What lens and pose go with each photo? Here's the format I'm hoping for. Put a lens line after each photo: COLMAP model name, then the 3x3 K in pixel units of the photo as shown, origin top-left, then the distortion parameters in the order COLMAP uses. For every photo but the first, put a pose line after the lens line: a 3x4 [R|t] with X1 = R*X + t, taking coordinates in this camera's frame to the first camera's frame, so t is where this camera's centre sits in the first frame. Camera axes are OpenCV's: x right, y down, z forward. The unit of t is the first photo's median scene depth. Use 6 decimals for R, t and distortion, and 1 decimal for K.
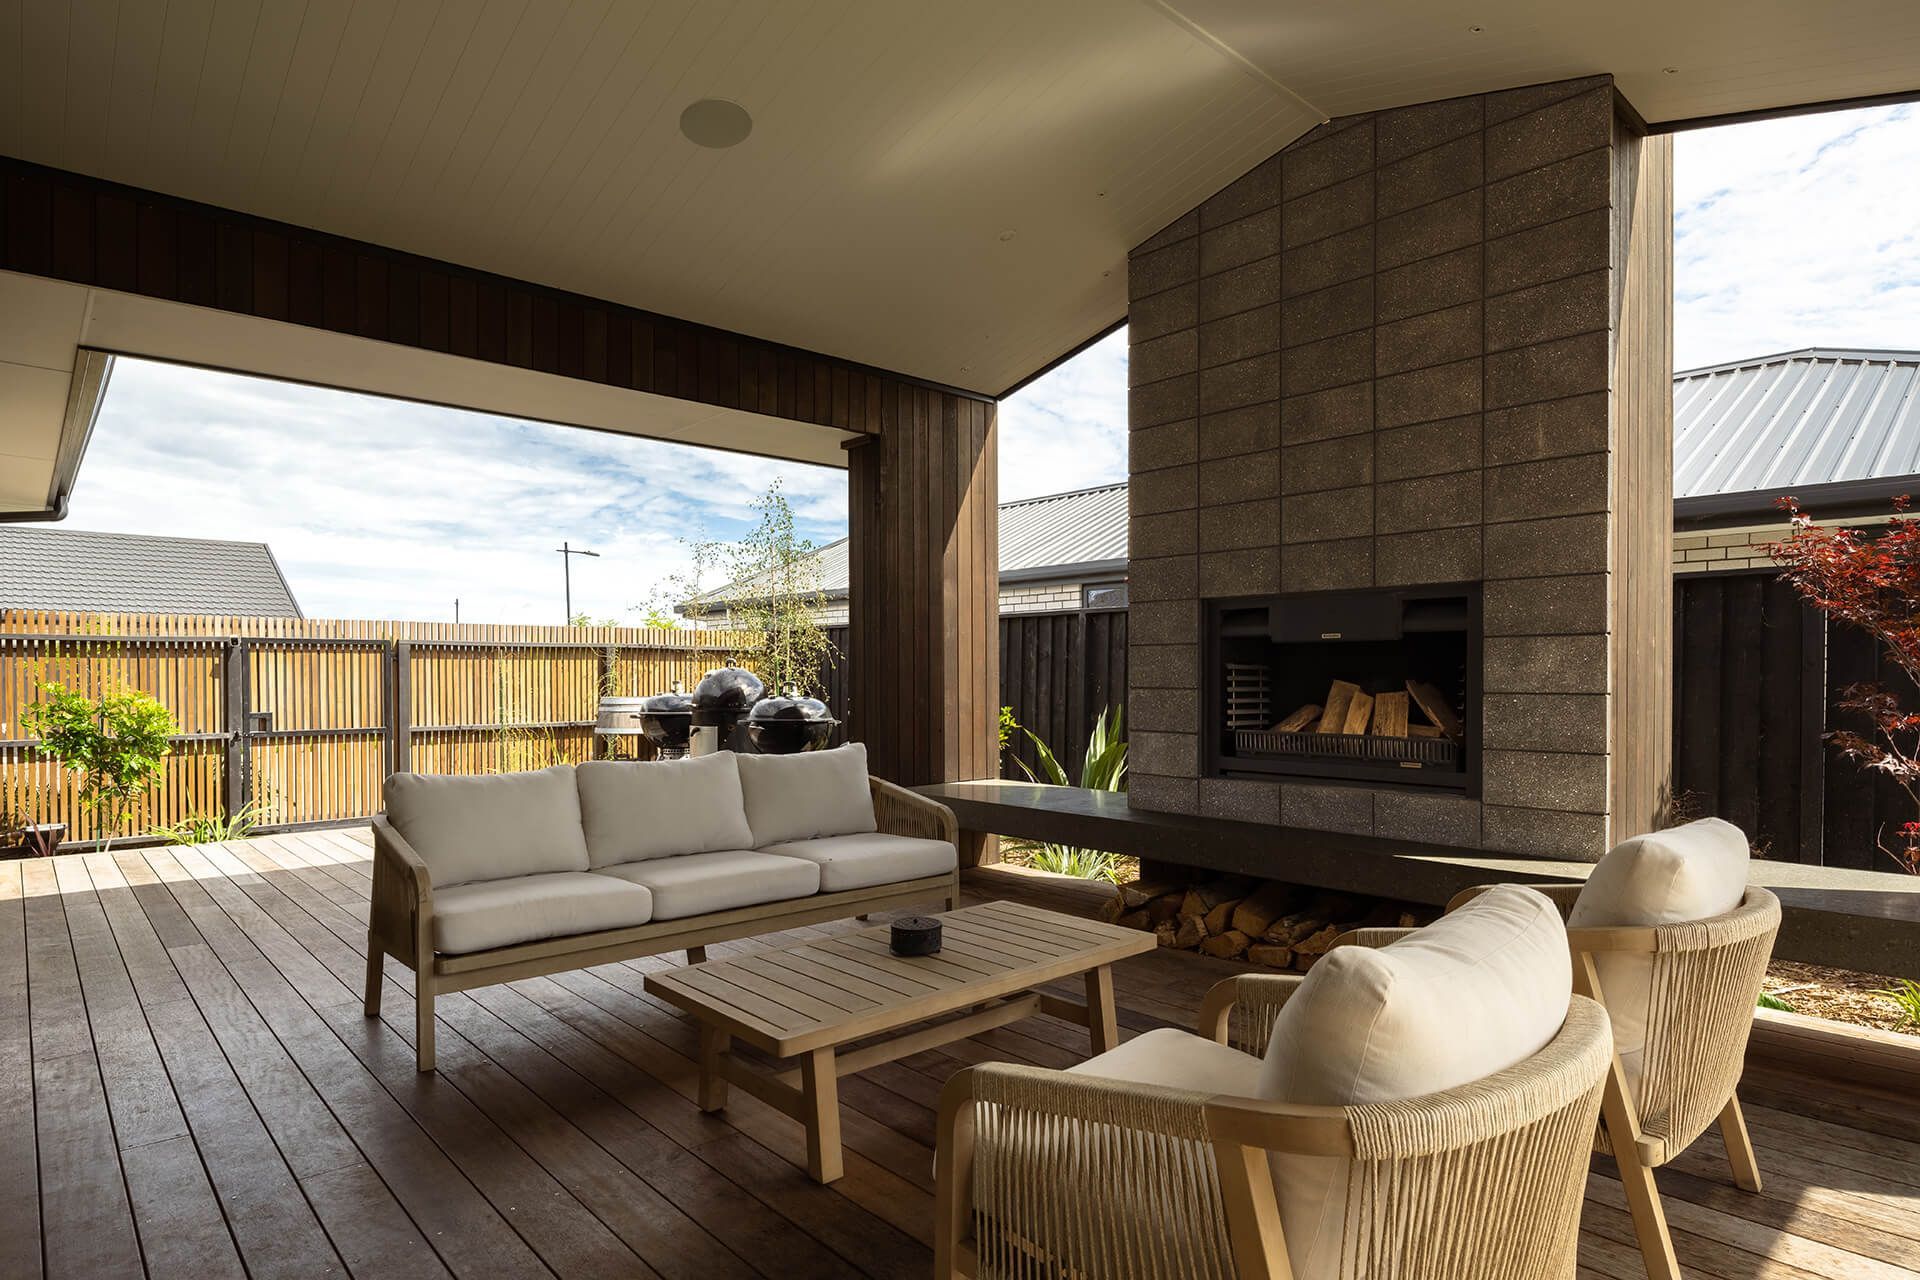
lens RADIAL K [[1030.0, 0, 954.7], [0, 1030.0, 694.9], [0, 0, 1]] dist [-0.013425, 0.000046]
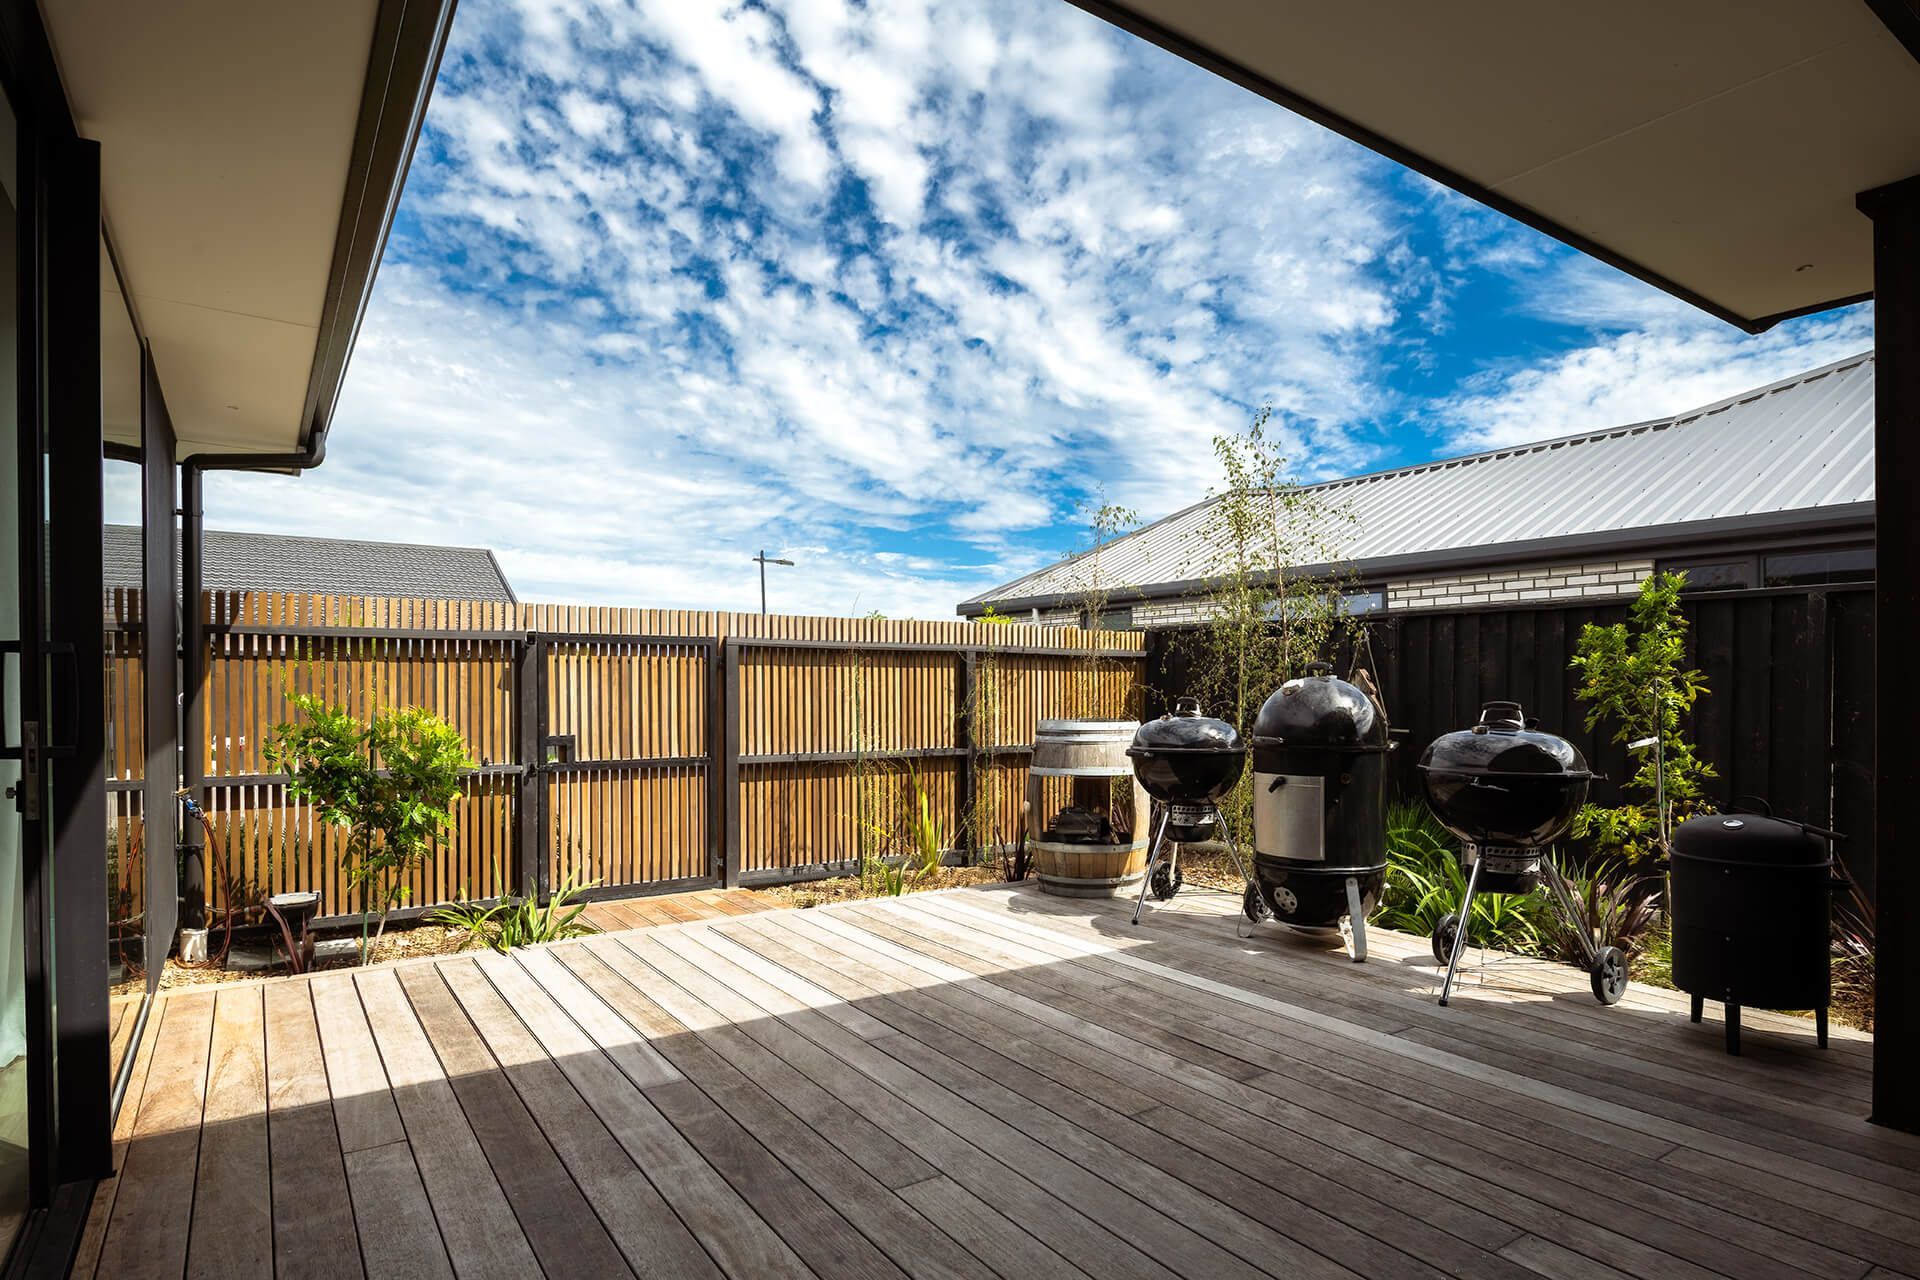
lens RADIAL K [[1030.0, 0, 954.7], [0, 1030.0, 694.9], [0, 0, 1]] dist [-0.013425, 0.000046]
pose [[0.990833, 0.005605, -0.134976, -0.308837], [-0.007173, 0.999912, -0.011129, -0.006769], [0.134902, 0.011995, 0.990786, 0.321603]]
